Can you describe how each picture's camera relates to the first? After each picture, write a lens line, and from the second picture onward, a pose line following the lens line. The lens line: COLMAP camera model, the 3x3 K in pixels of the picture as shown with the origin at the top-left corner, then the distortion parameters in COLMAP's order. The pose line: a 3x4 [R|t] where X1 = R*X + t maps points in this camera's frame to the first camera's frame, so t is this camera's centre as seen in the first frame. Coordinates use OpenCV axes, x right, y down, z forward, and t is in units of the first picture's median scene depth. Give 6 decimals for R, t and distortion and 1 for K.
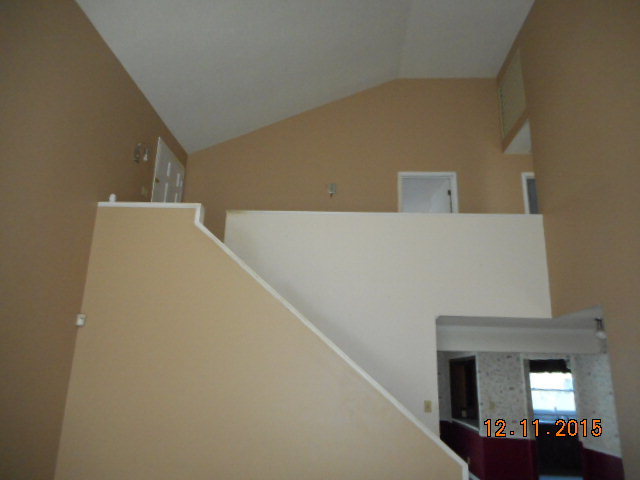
lens RADIAL K [[480.9, 0, 320.1], [0, 480.9, 240.4], [0, 0, 1]] dist [0.004992, 0.010421]
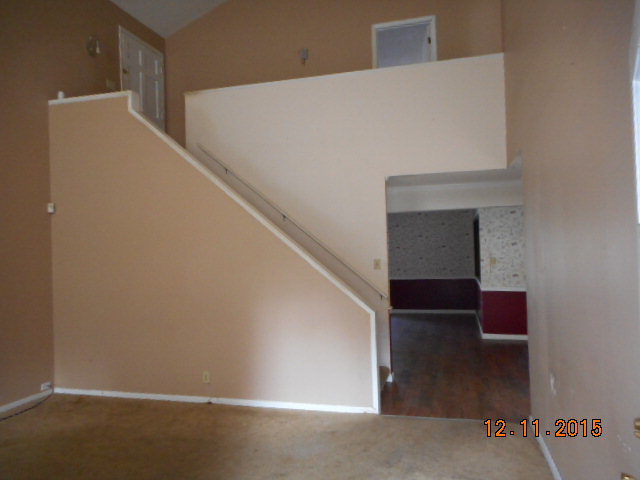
lens RADIAL K [[480.9, 0, 321.0], [0, 480.9, 237.6], [0, 0, 1]] dist [0.004992, 0.010421]
pose [[0.974796, -0.062005, -0.214308, 0.248875], [0.113733, 0.964519, 0.238262, 0.020256], [0.191930, -0.256631, 0.947261, 0.003363]]
